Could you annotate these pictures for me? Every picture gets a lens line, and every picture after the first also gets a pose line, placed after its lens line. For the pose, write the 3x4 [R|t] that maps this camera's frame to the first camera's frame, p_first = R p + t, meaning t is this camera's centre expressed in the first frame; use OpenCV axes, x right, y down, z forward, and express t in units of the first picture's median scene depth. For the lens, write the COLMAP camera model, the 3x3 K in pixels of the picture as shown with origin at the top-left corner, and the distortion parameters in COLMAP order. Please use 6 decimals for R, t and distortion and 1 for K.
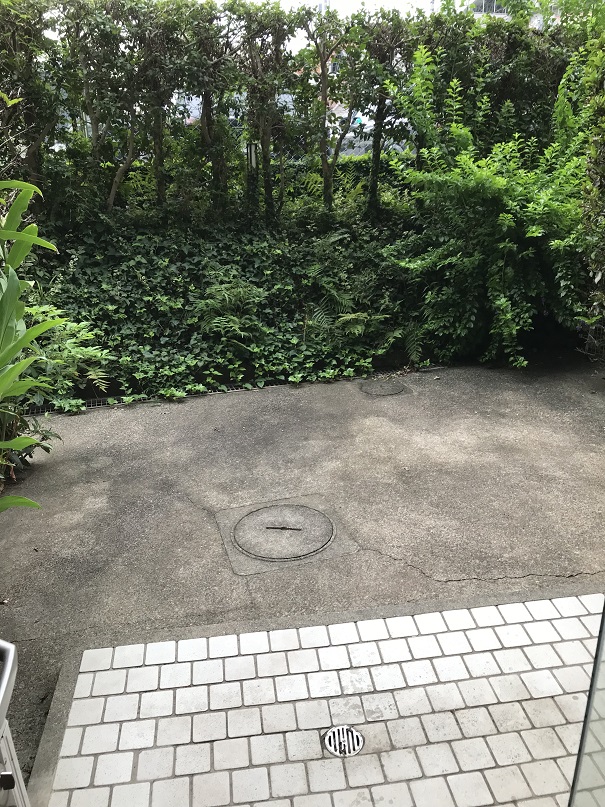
lens RADIAL K [[651.1, 0, 308.9], [0, 651.1, 398.1], [0, 0, 1]] dist [0.037439, -0.037901]
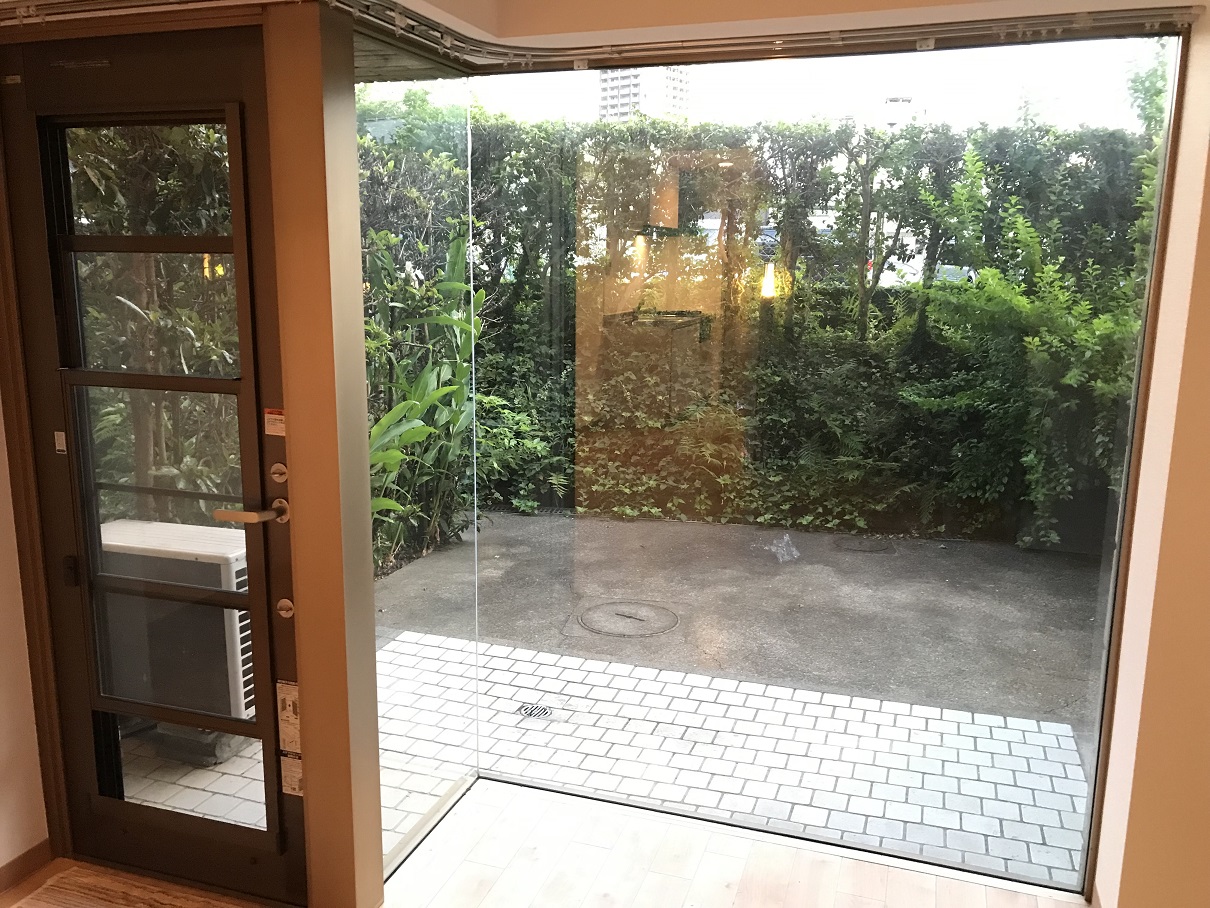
lens RADIAL K [[976.3, 0, 600.1], [0, 976.3, 455.6], [0, 0, 1]] dist [0.037439, -0.037901]
pose [[0.889513, 0.111788, -0.443024, 0.346072], [-0.188897, 0.972840, -0.133795, 0.101385], [0.416035, 0.202699, 0.886470, -0.261170]]
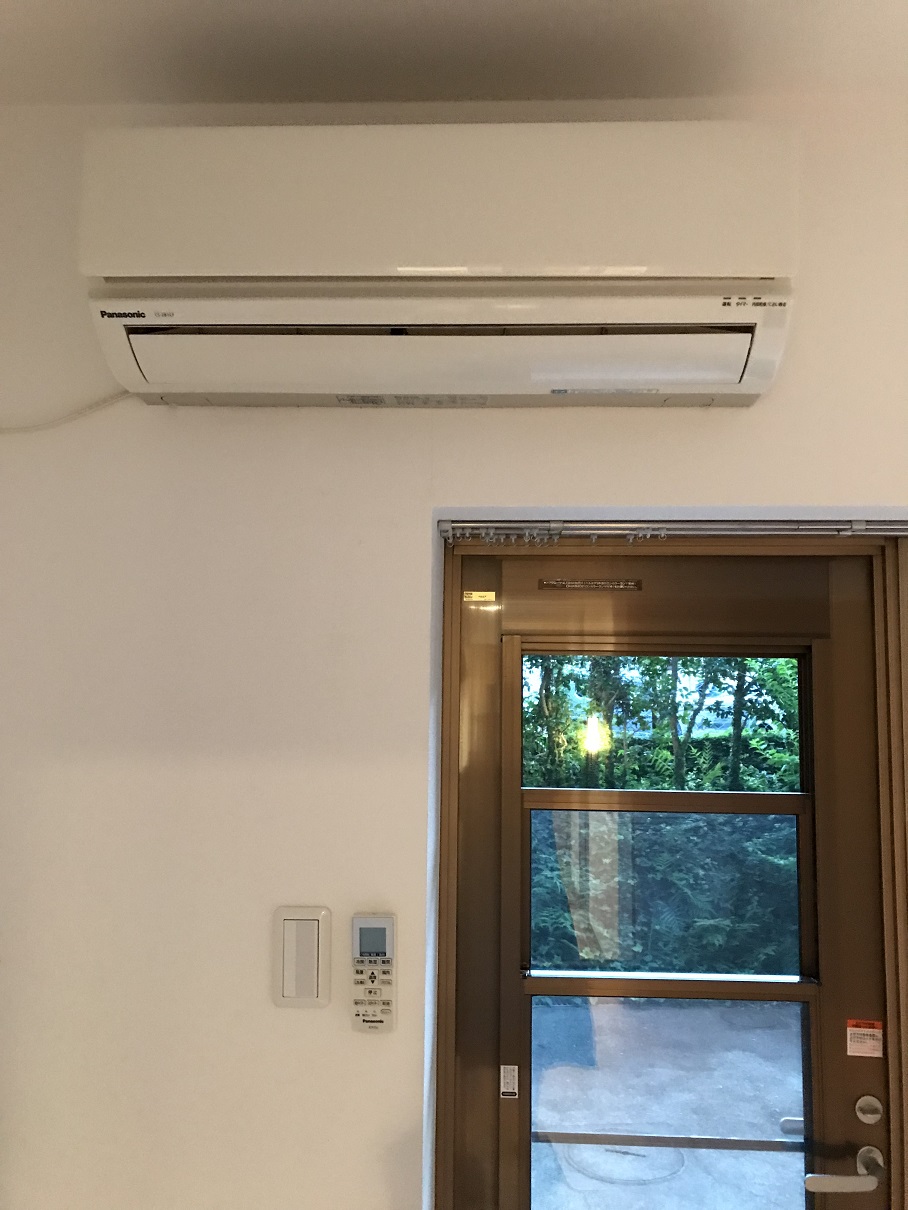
lens RADIAL K [[976.3, 0, 455.6], [0, 976.3, 600.9], [0, 0, 1]] dist [0.037439, -0.037901]
pose [[0.979218, 0.009534, -0.202588, -0.000557], [-0.099359, 0.893364, -0.438210, 0.085658], [0.176806, 0.449232, 0.875745, -0.314334]]
